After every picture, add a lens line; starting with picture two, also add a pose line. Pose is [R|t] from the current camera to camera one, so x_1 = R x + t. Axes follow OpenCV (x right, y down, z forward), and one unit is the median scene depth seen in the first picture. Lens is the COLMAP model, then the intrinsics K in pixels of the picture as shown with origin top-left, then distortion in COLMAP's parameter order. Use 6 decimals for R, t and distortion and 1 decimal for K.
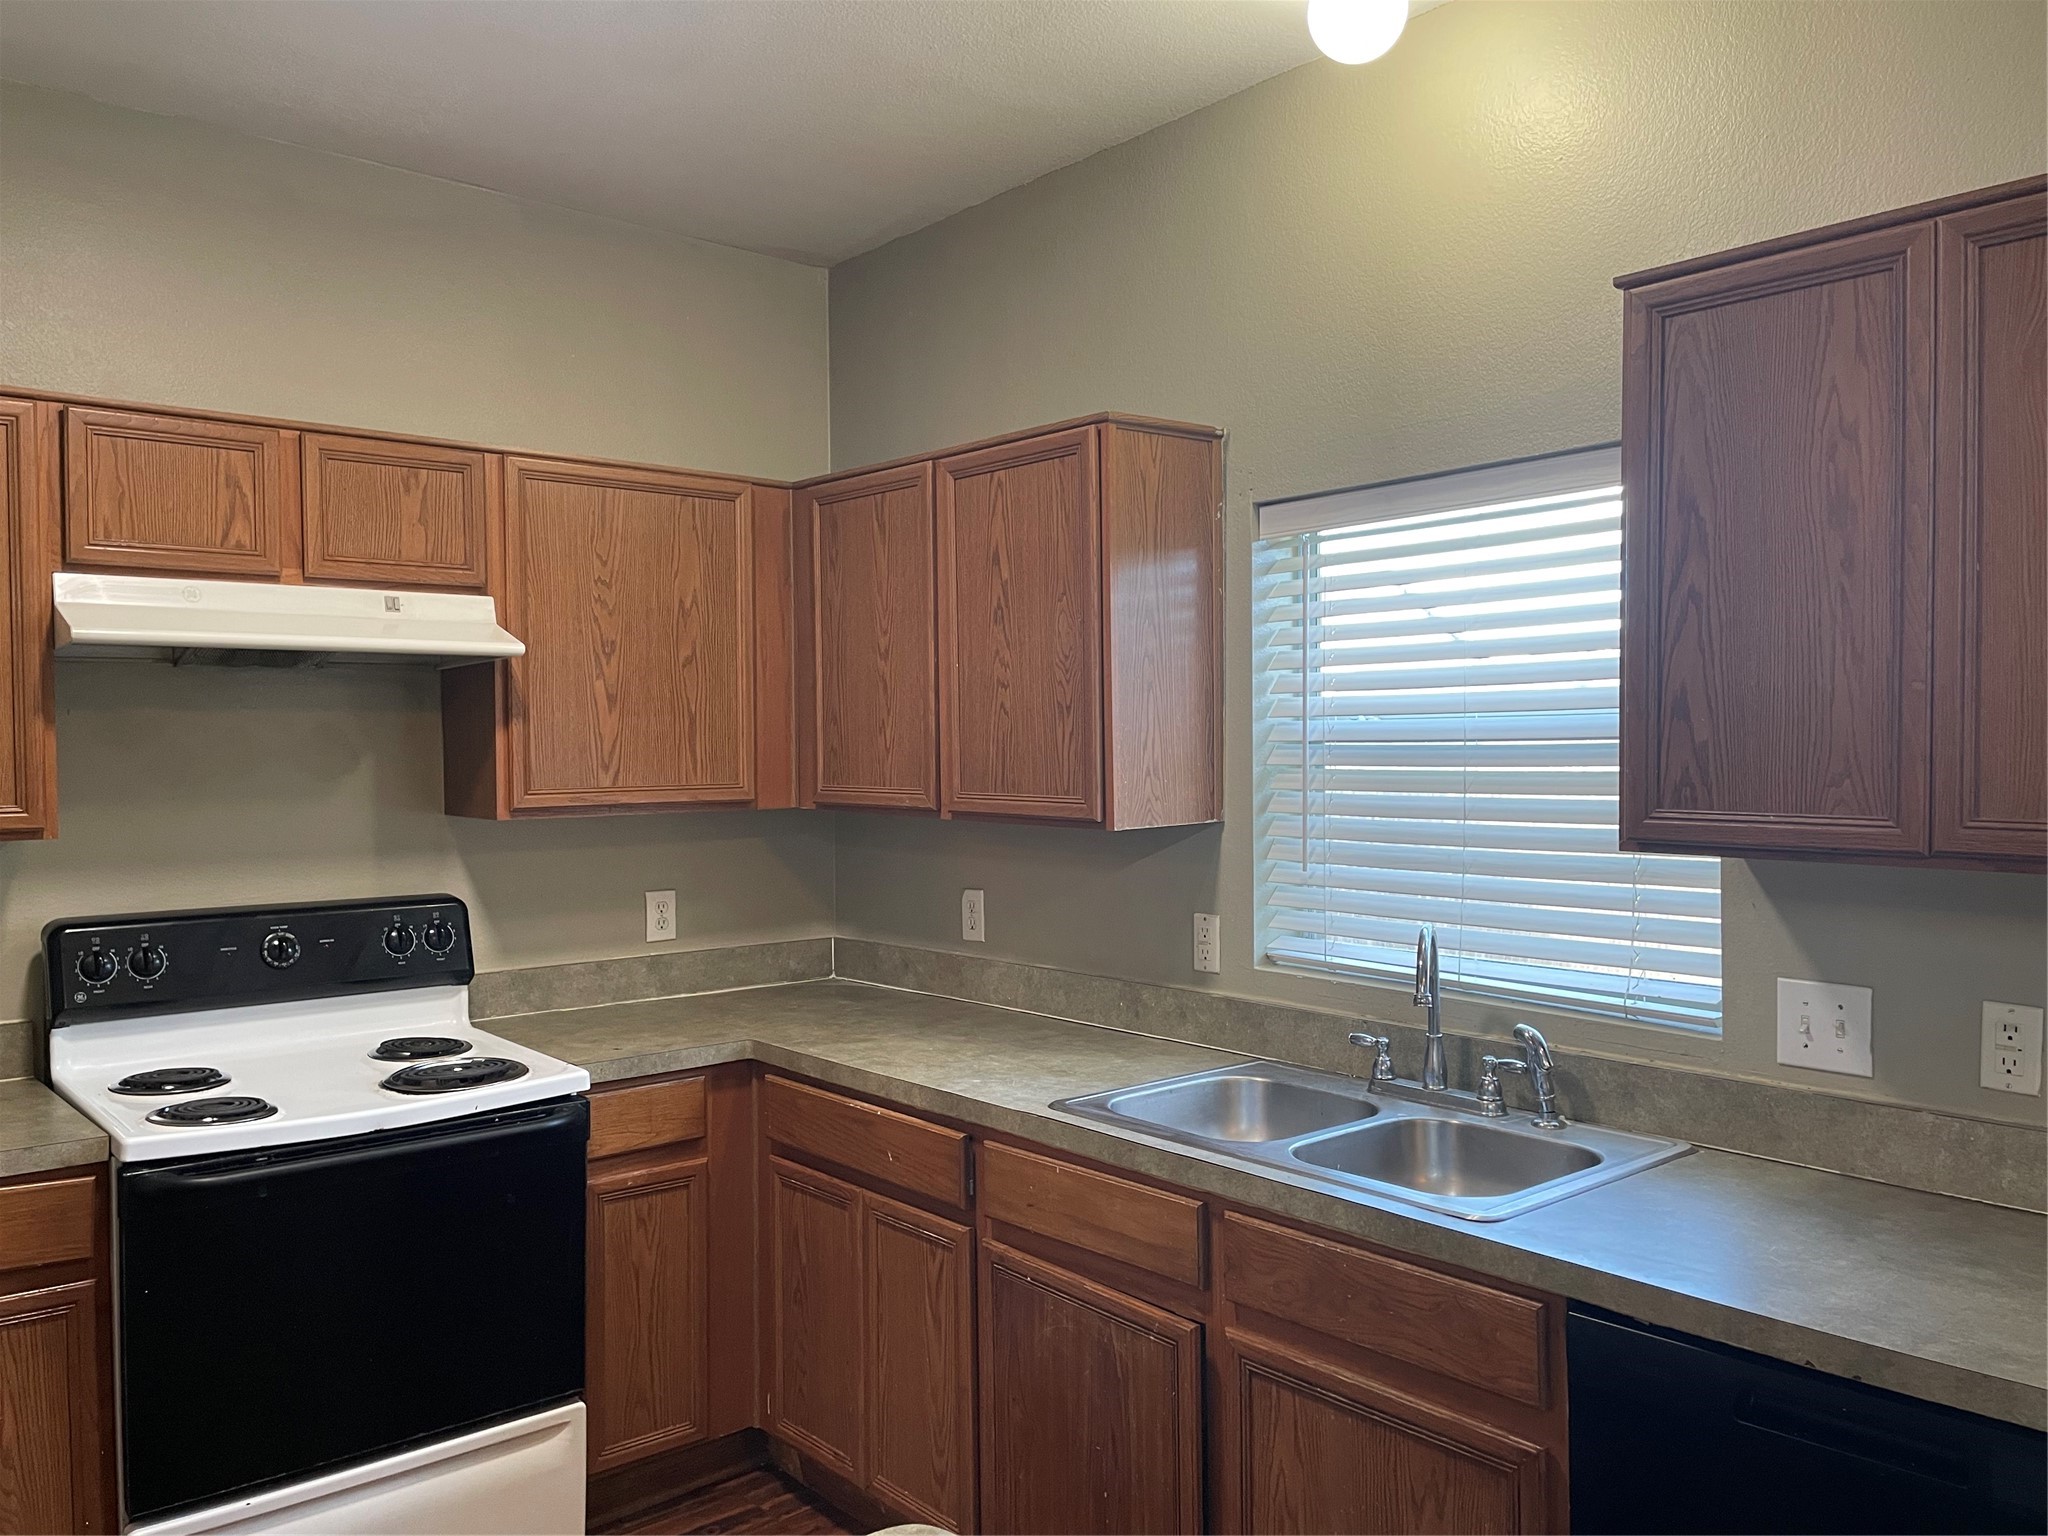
lens RADIAL K [[1552.4, 0, 1024.9], [0, 1552.4, 756.3], [0, 0, 1]] dist [0.095720, -0.123916]
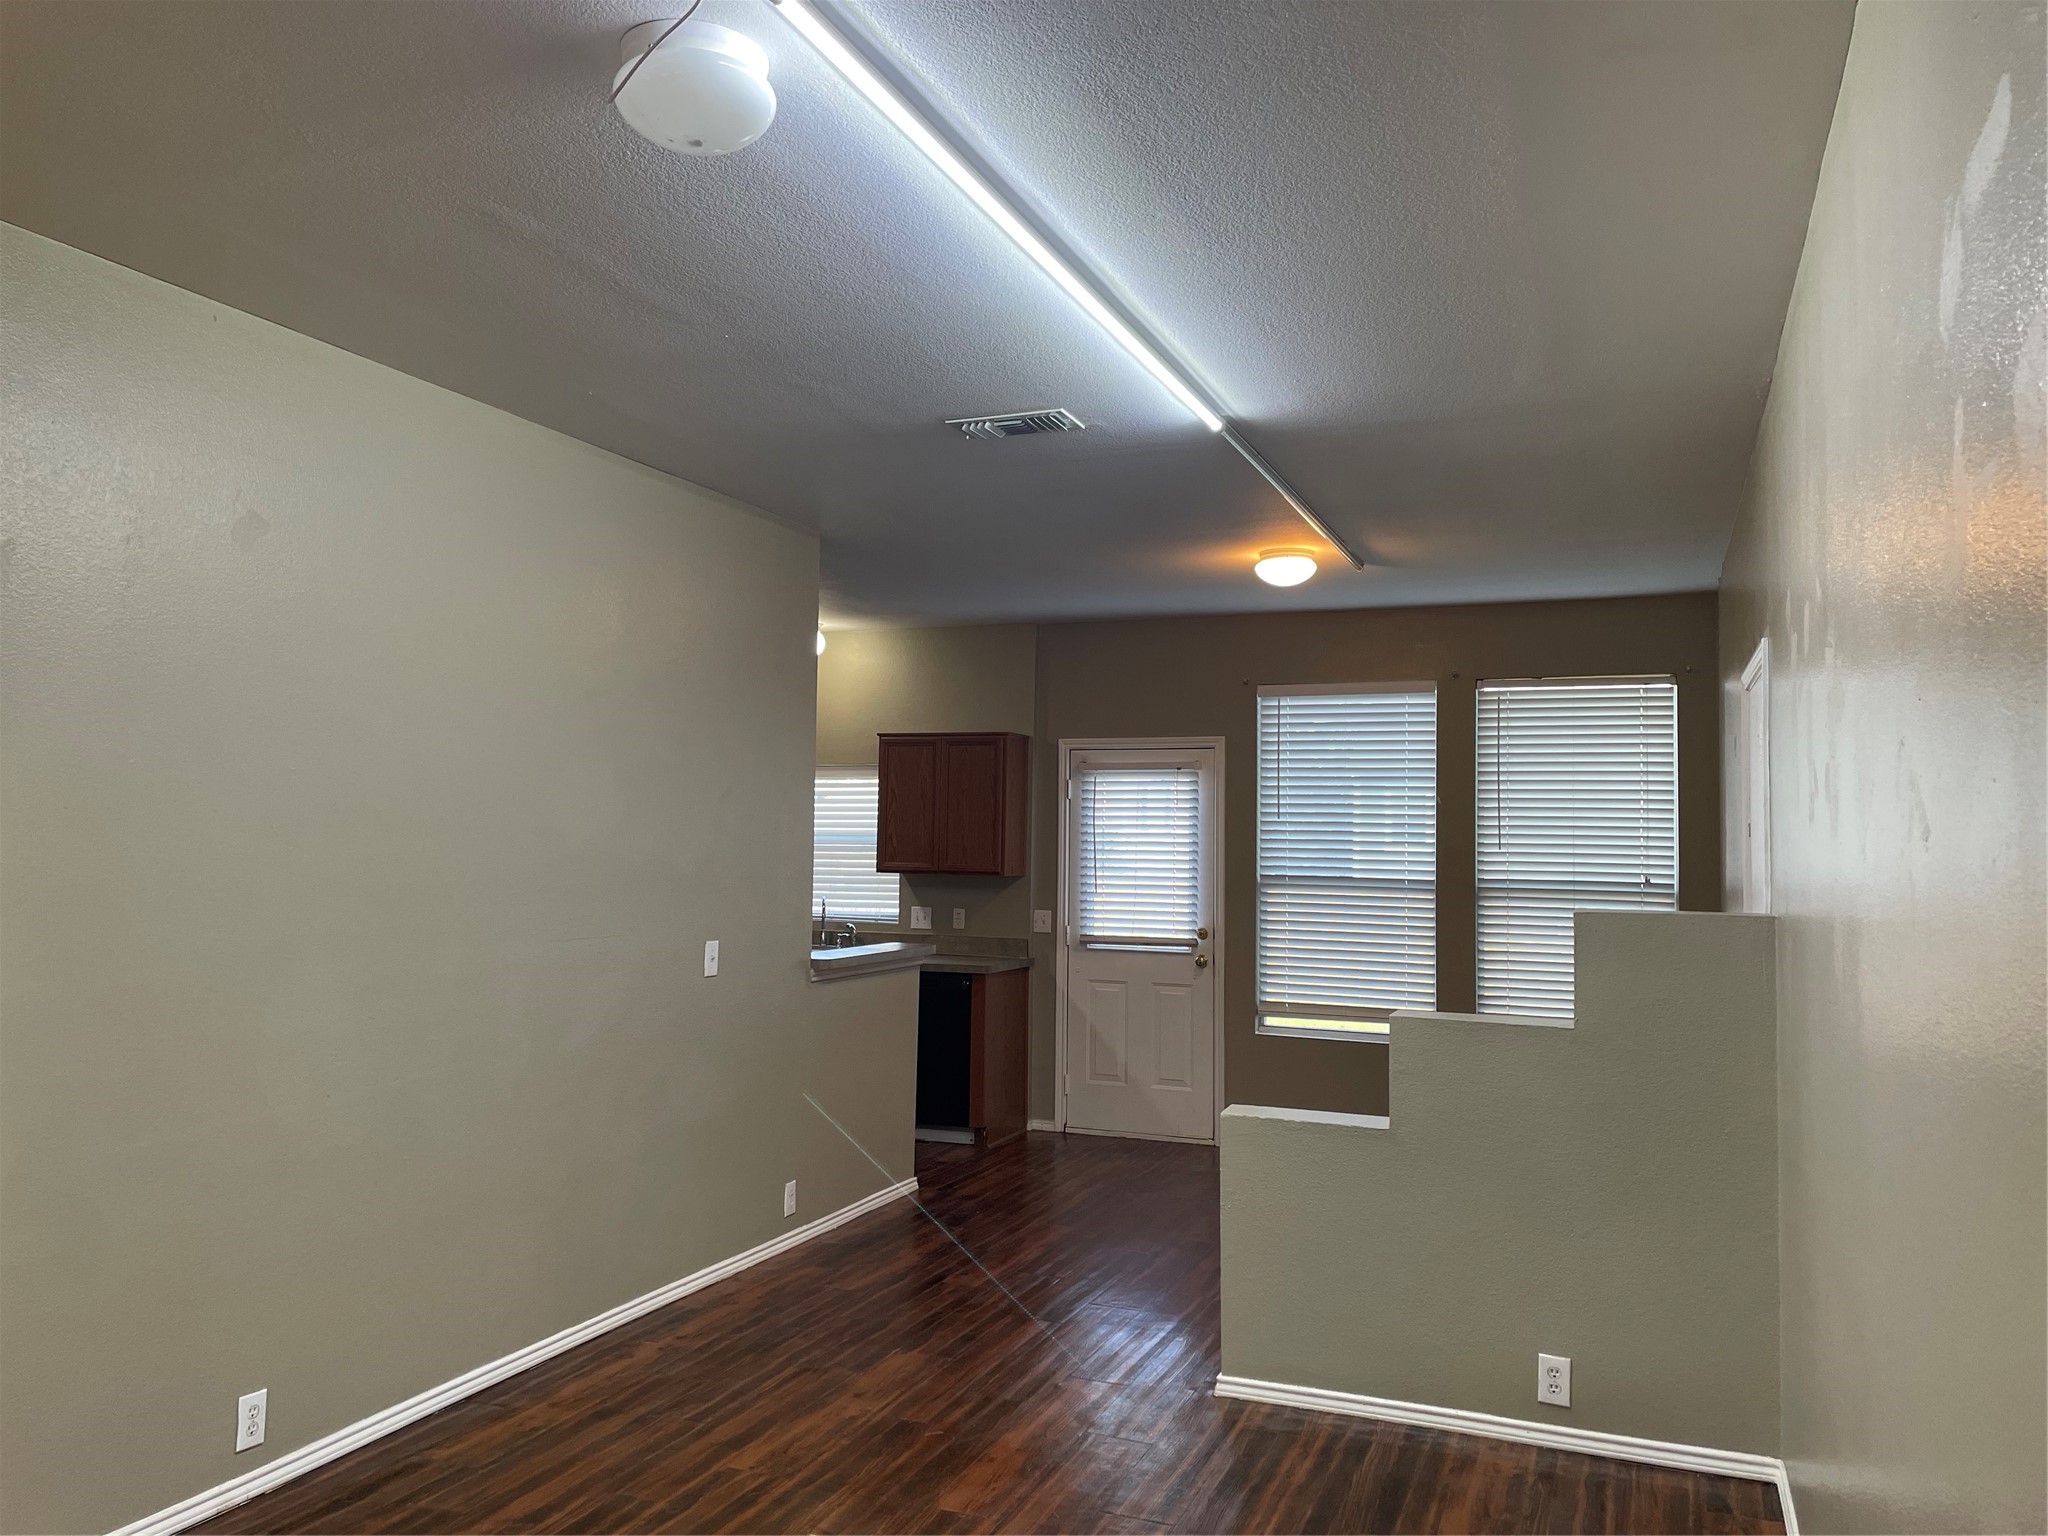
lens RADIAL K [[1552.4, 0, 1024.9], [0, 1552.4, 756.3], [0, 0, 1]] dist [0.095720, -0.123916]
pose [[0.888458, 0.044875, 0.456758, -0.938662], [-0.017605, 0.997808, -0.063787, 0.007064], [-0.458619, 0.048631, 0.887301, -2.293483]]
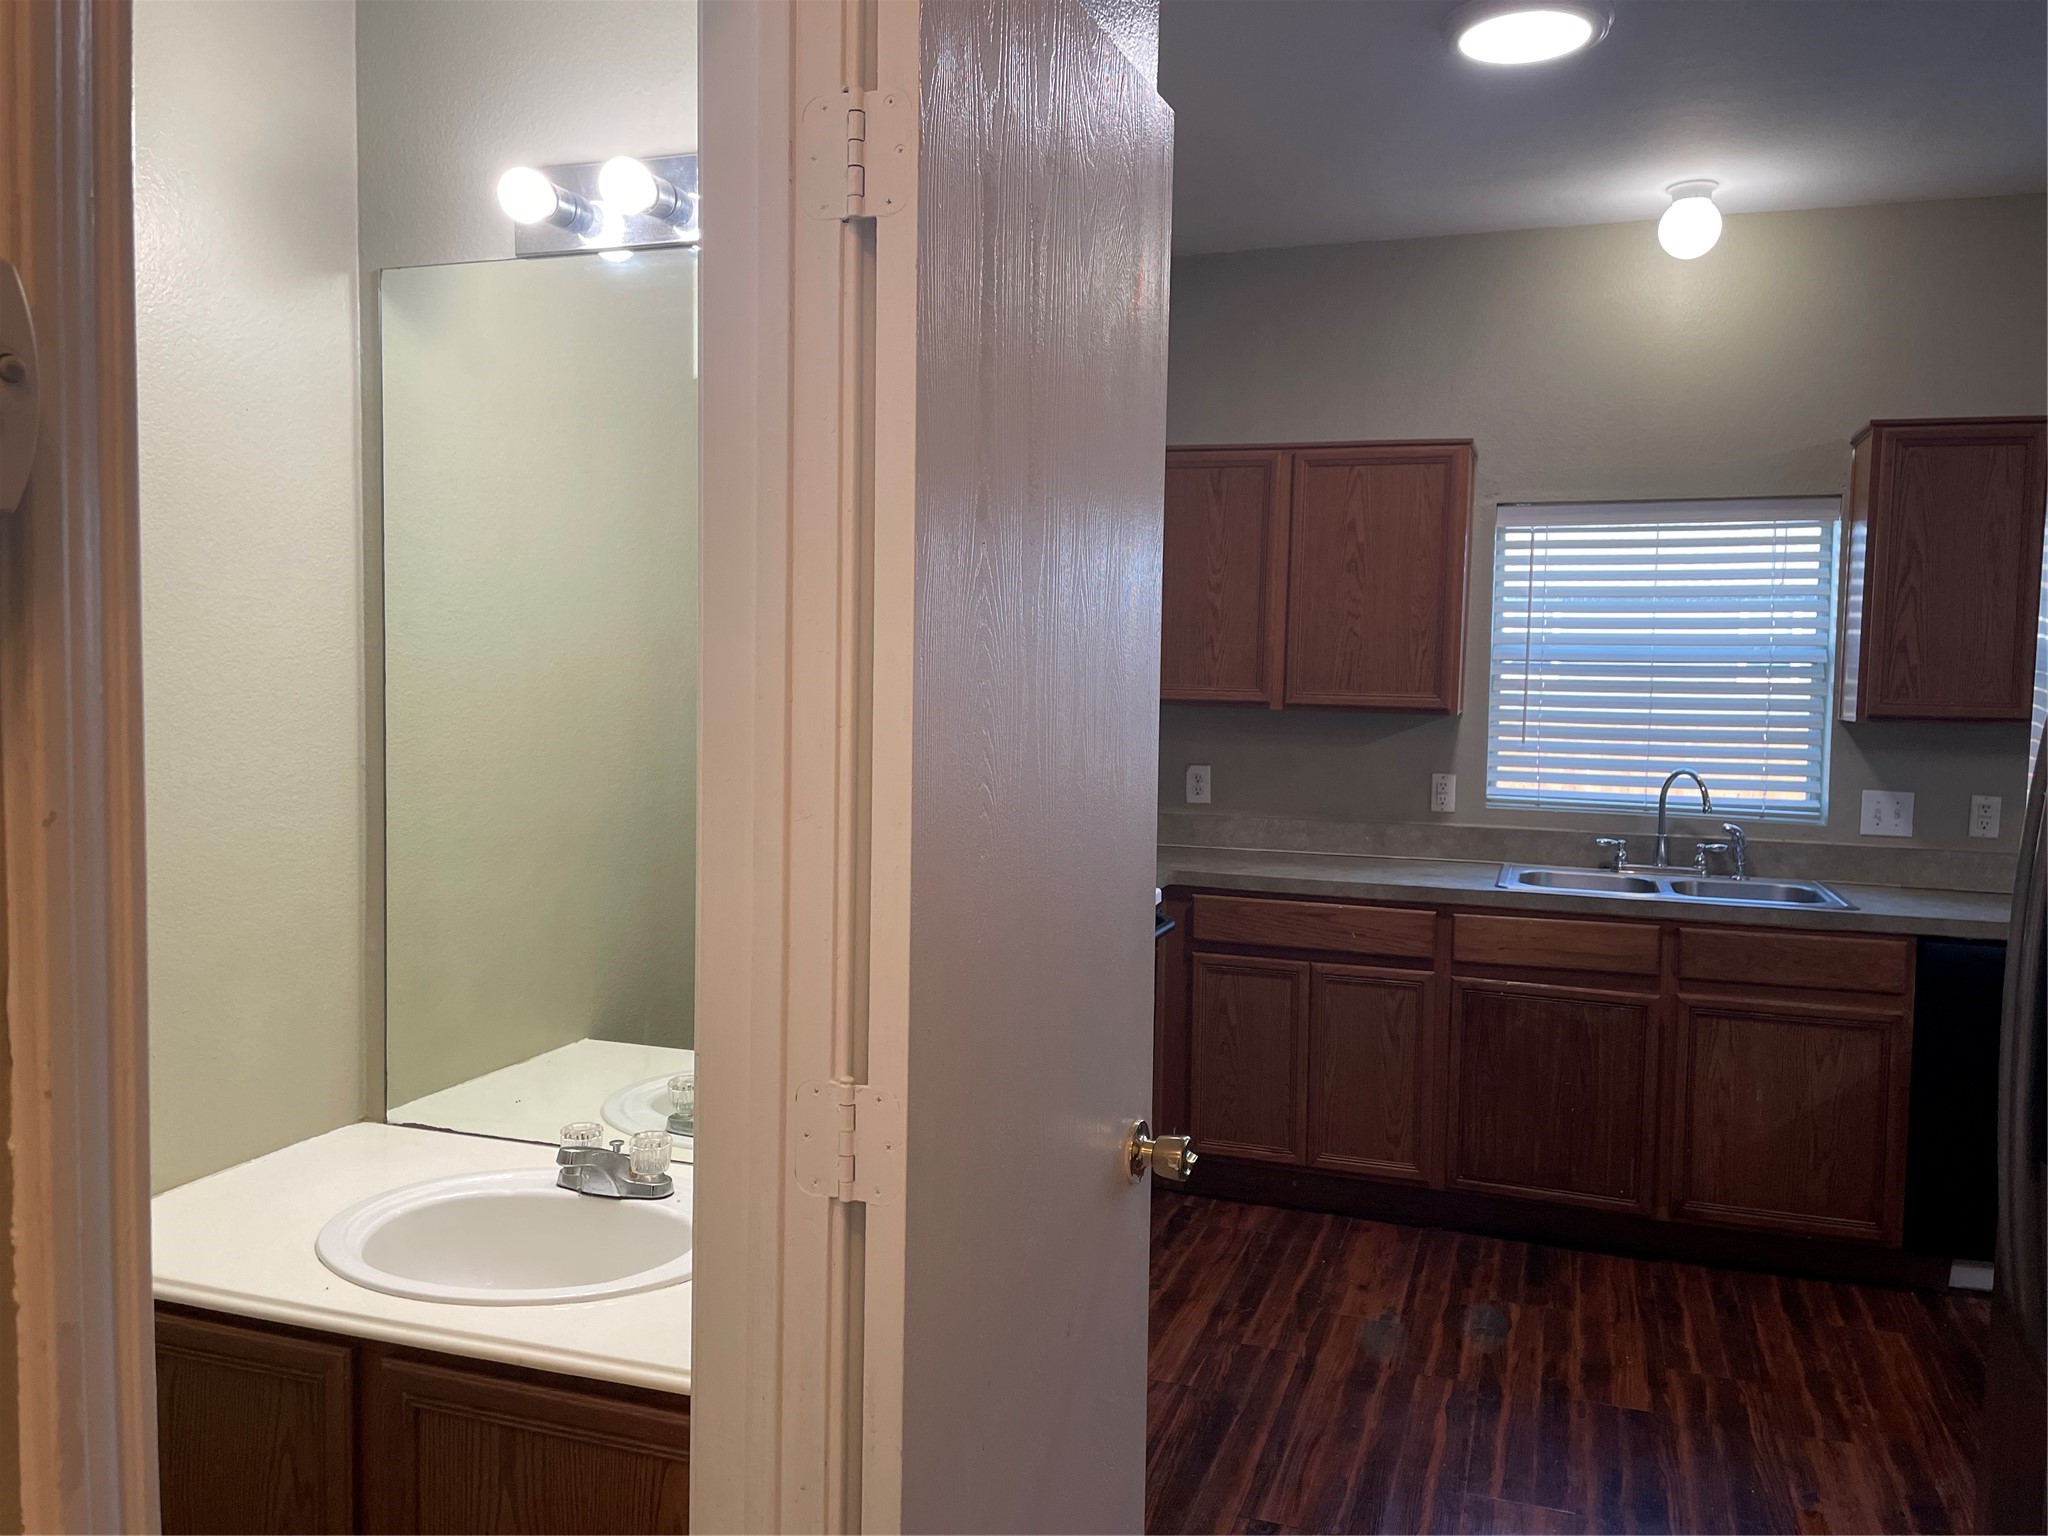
lens RADIAL K [[1504.7, 0, 1018.2], [0, 1504.7, 733.1], [0, 0, 1]] dist [0.004996, -0.002950]
pose [[0.870596, 0.007459, 0.491942, -1.163768], [-0.021902, 0.999481, 0.023605, 0.044481], [-0.491511, -0.031324, 0.870308, -0.076674]]
